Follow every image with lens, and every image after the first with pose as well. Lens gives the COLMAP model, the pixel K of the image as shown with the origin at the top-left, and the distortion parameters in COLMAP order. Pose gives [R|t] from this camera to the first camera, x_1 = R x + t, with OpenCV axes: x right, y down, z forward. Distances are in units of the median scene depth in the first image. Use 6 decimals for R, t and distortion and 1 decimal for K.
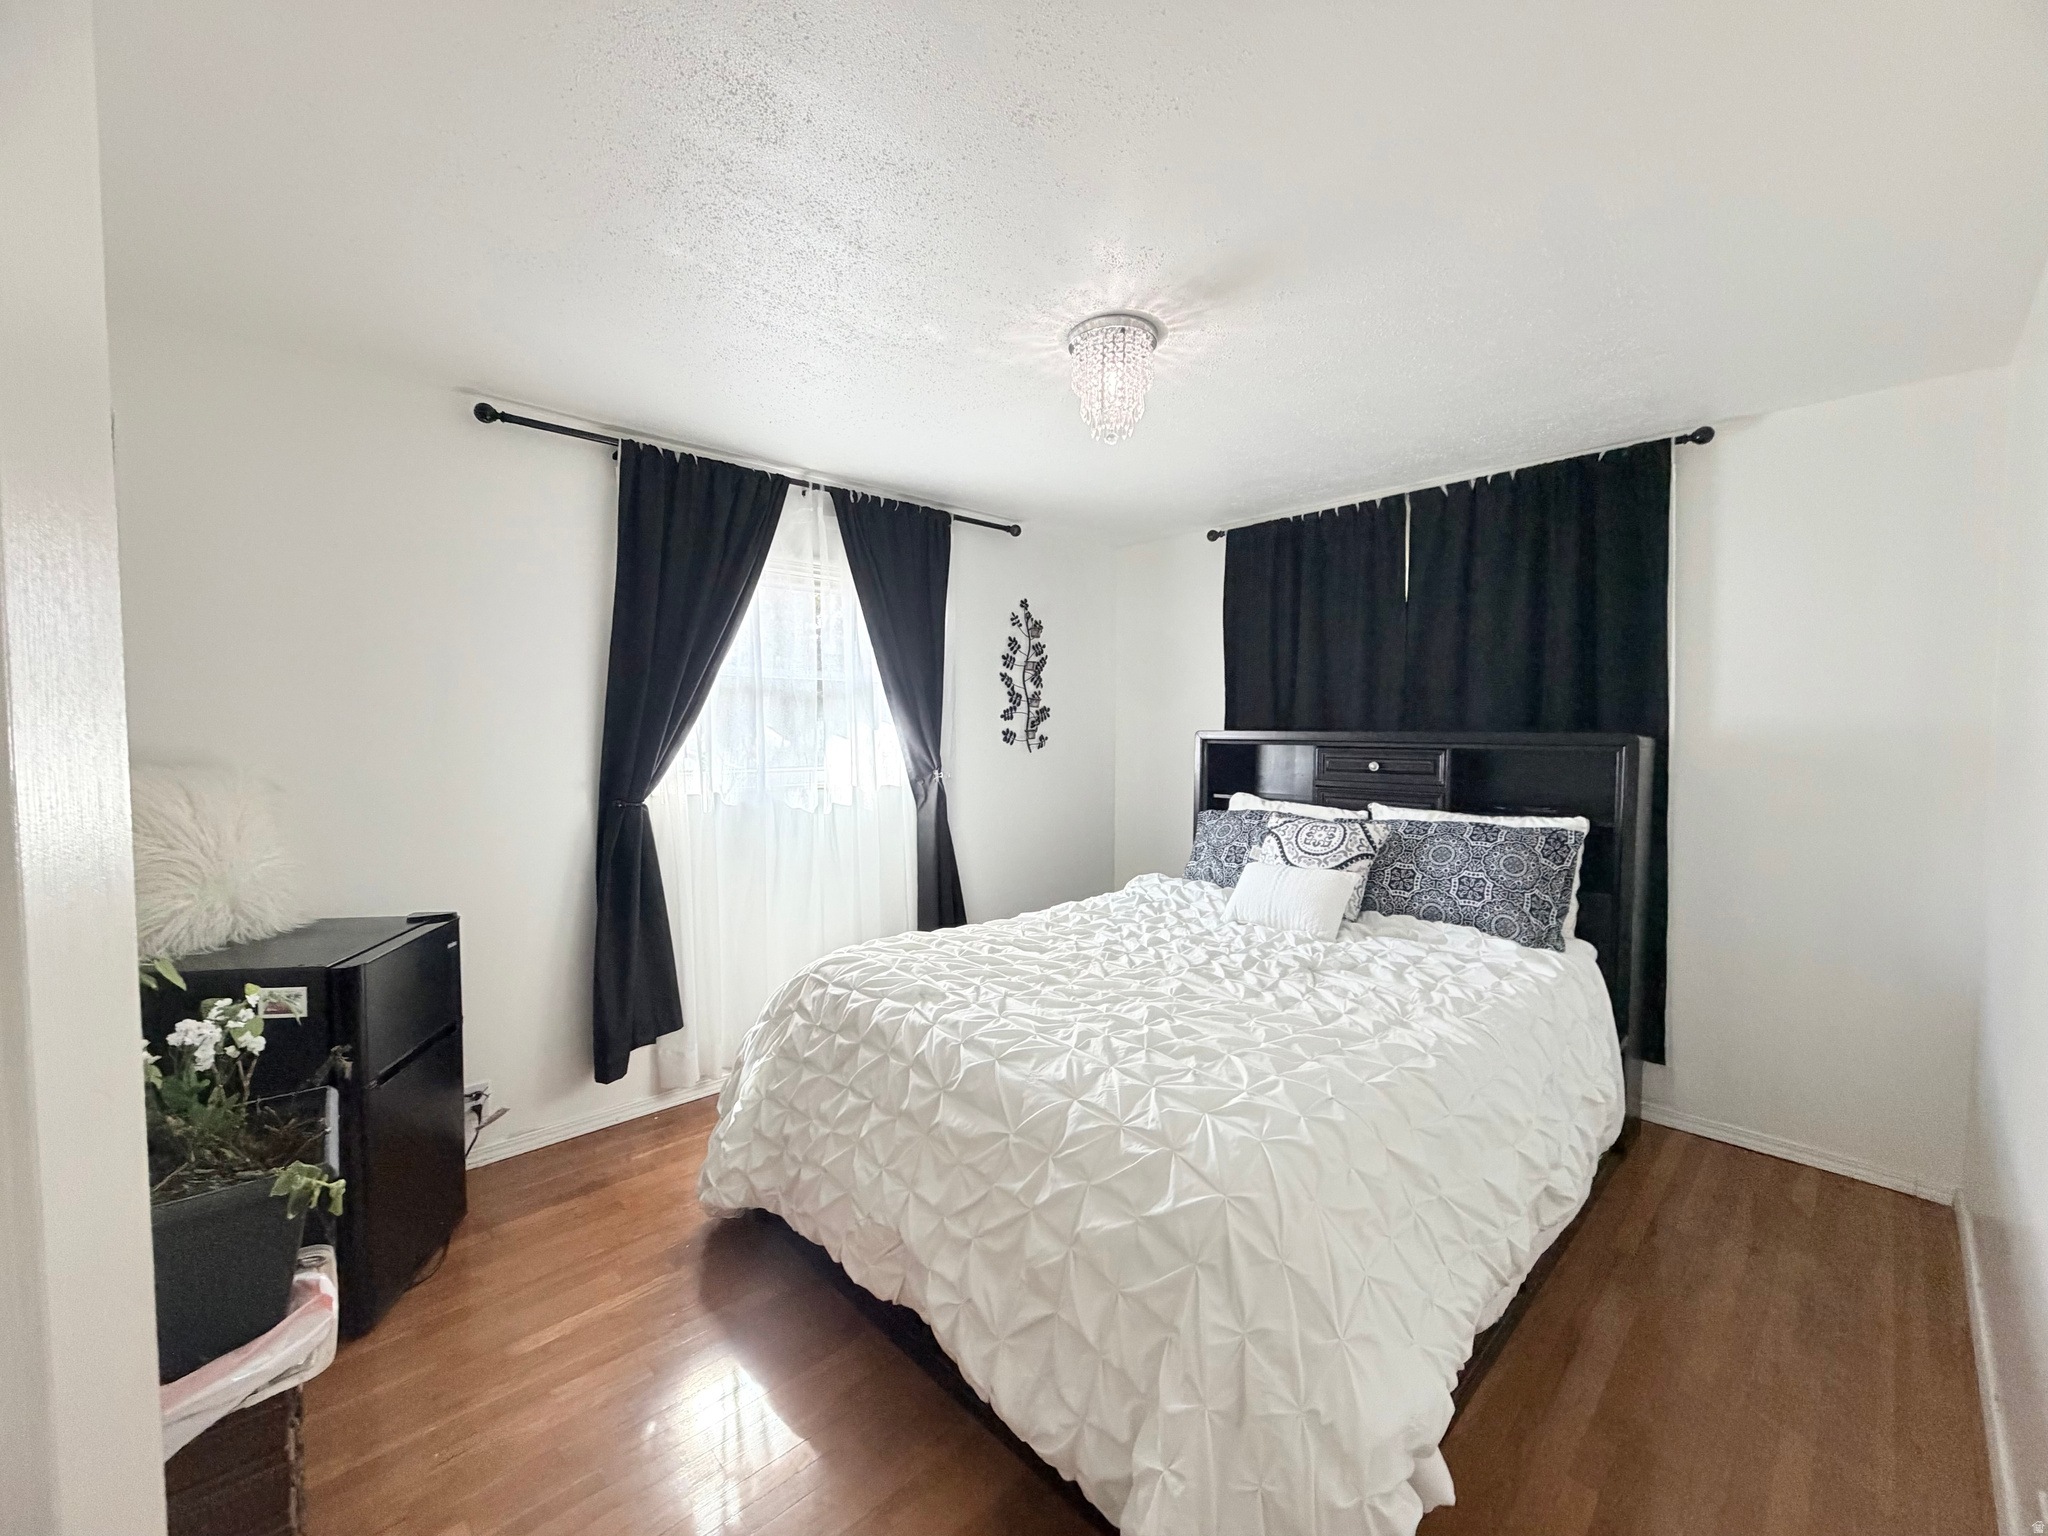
lens RADIAL K [[814.1, 0, 1016.8], [0, 814.1, 767.8], [0, 0, 1]] dist [0.001104, 0.000479]
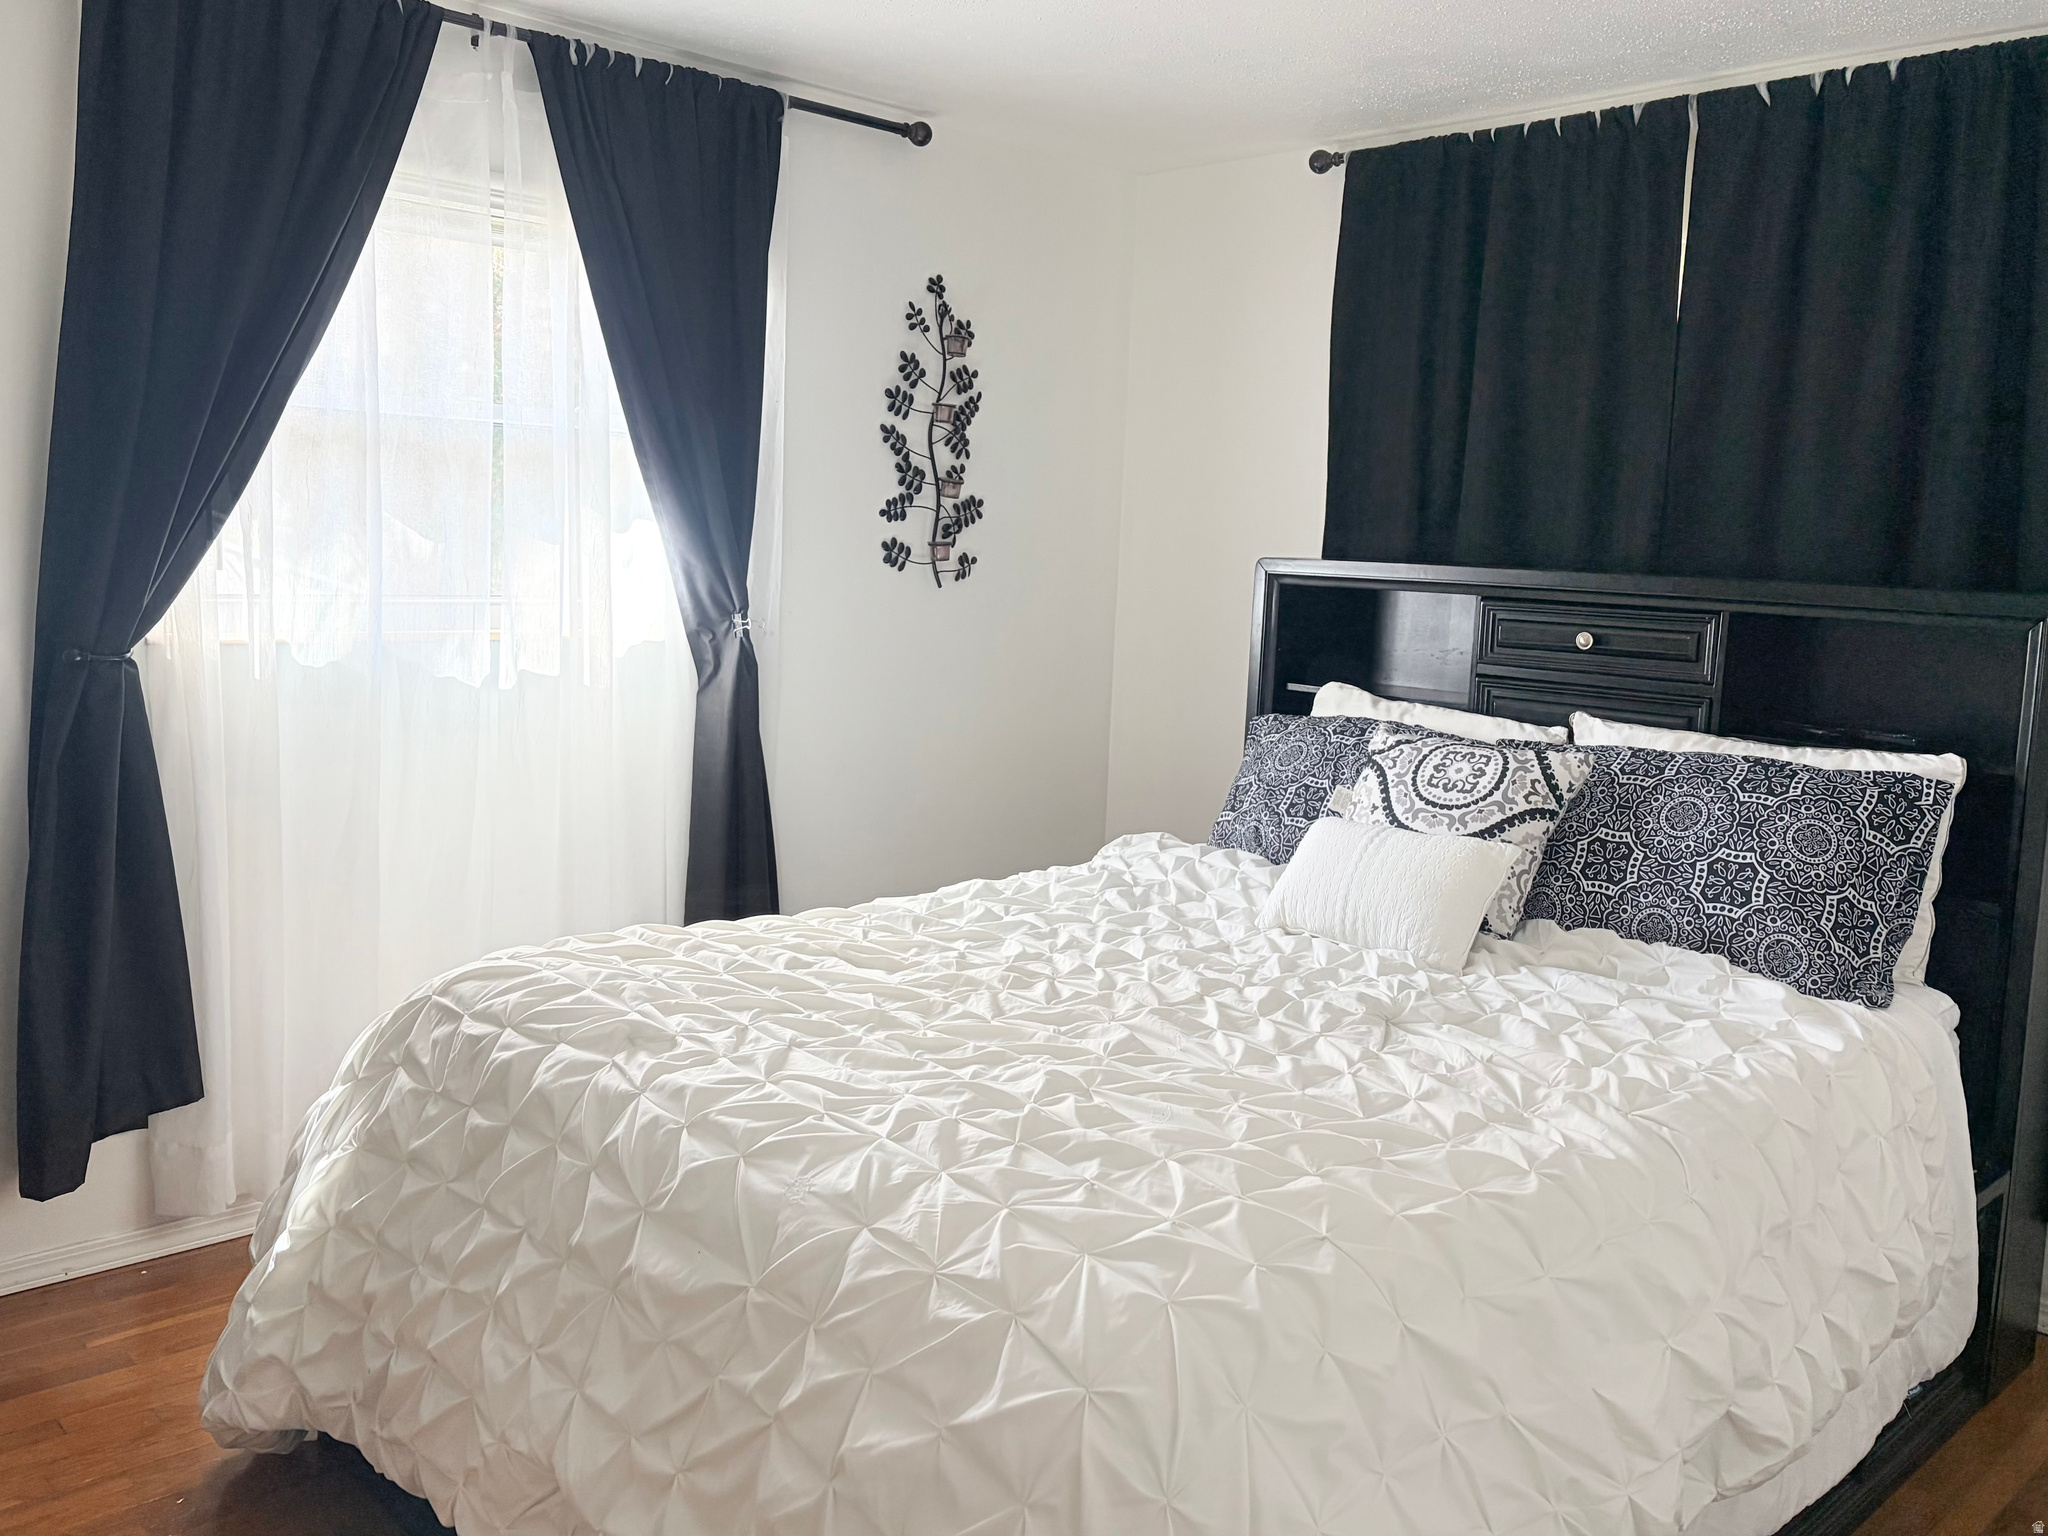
lens RADIAL K [[1677.9, 0, 1023.9], [0, 1677.9, 709.2], [0, 0, 1]] dist [0.077413, -0.076526]
pose [[0.998986, 0.038042, 0.024078, 0.092476], [-0.039352, 0.997626, 0.056507, -0.007788], [-0.021872, -0.057397, 0.998112, -0.085285]]
